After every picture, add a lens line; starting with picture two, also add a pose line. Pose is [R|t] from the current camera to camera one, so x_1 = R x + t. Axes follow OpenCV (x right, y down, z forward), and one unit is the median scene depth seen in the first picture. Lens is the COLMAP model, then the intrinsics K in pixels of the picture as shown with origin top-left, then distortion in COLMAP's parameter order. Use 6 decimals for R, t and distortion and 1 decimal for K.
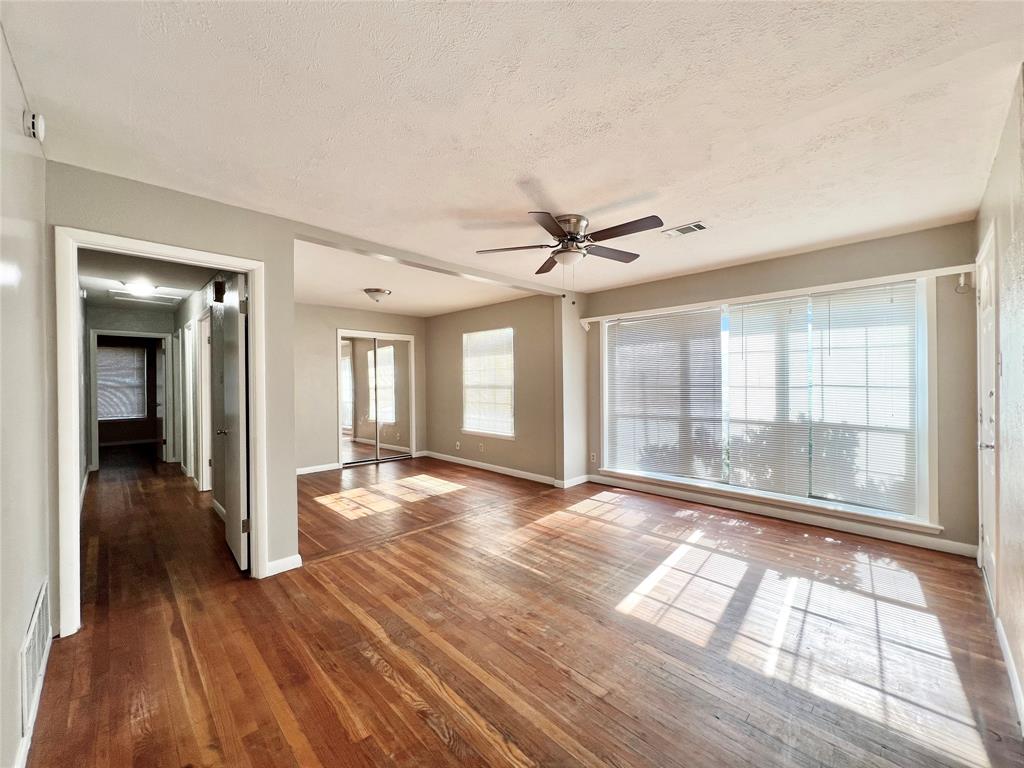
lens RADIAL K [[410.9, 0, 511.1], [0, 410.9, 381.5], [0, 0, 1]] dist [-0.004420, 0.001203]
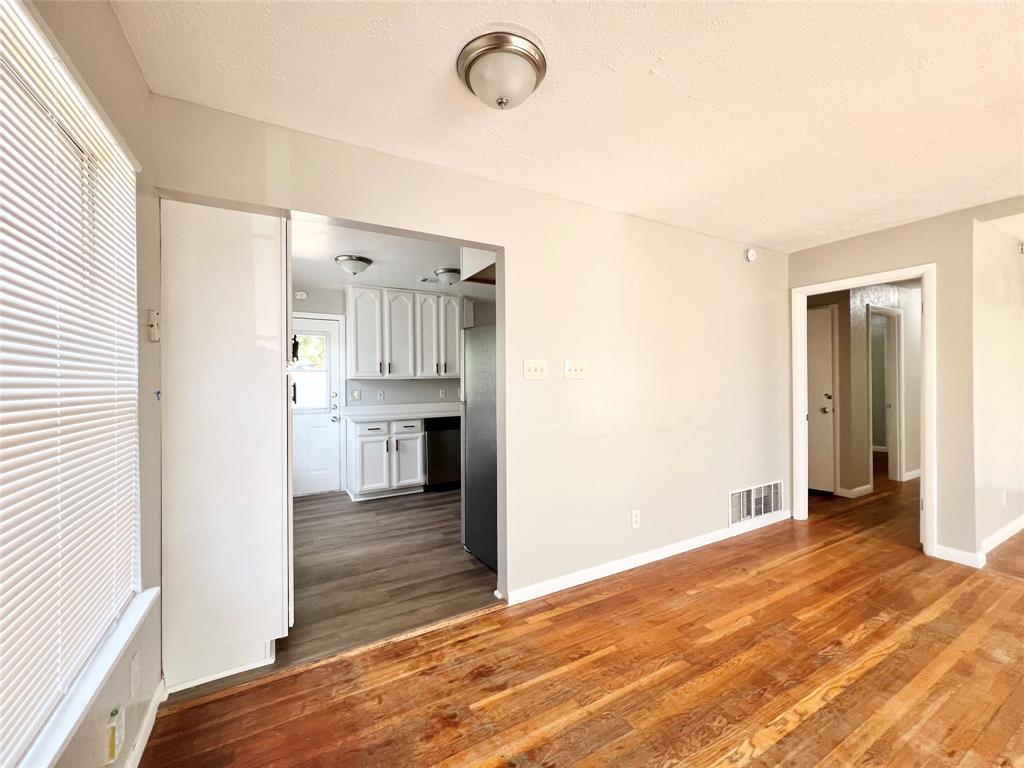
lens RADIAL K [[409.6, 0, 511.2], [0, 409.6, 382.3], [0, 0, 1]] dist [0.000177, -0.001001]
pose [[-0.266198, 0.013759, -0.963820, 0.581858], [0.010384, 0.999881, 0.011406, -0.003004], [0.963862, -0.006972, -0.266309, 0.178050]]
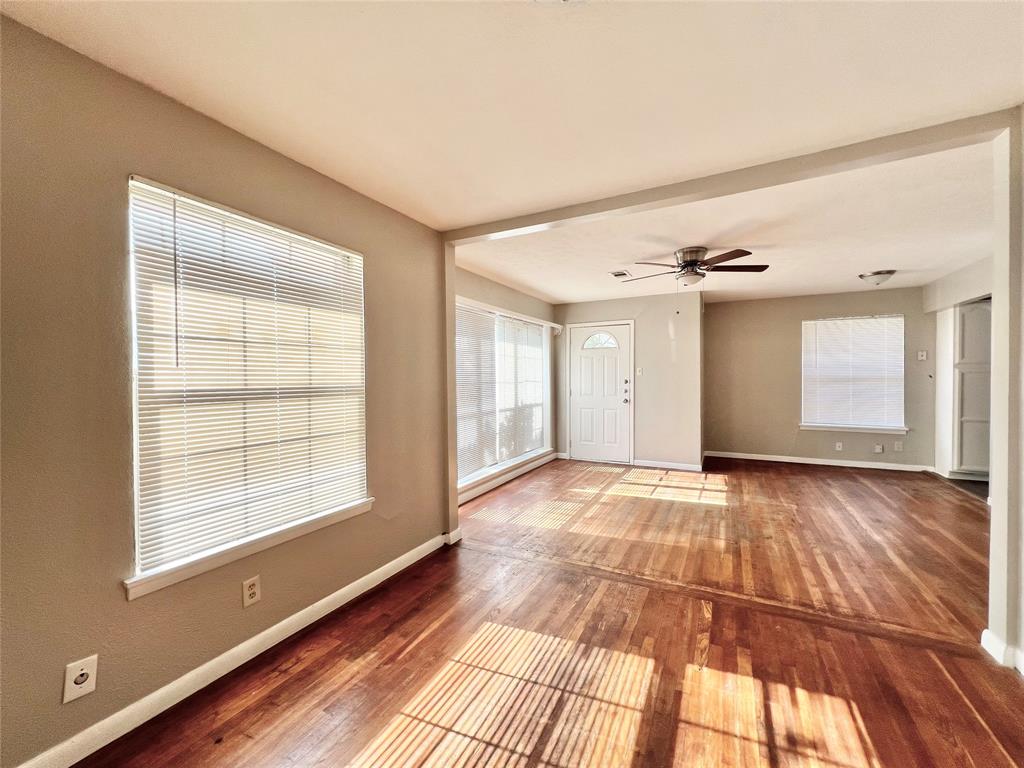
lens RADIAL K [[410.9, 0, 511.3], [0, 410.9, 381.5], [0, 0, 1]] dist [-0.004420, 0.001203]
pose [[-0.302830, 0.000032, 0.953045, -0.778459], [0.012539, 0.999914, 0.003951, 0.005931], [-0.952962, 0.013147, -0.302804, 1.640954]]
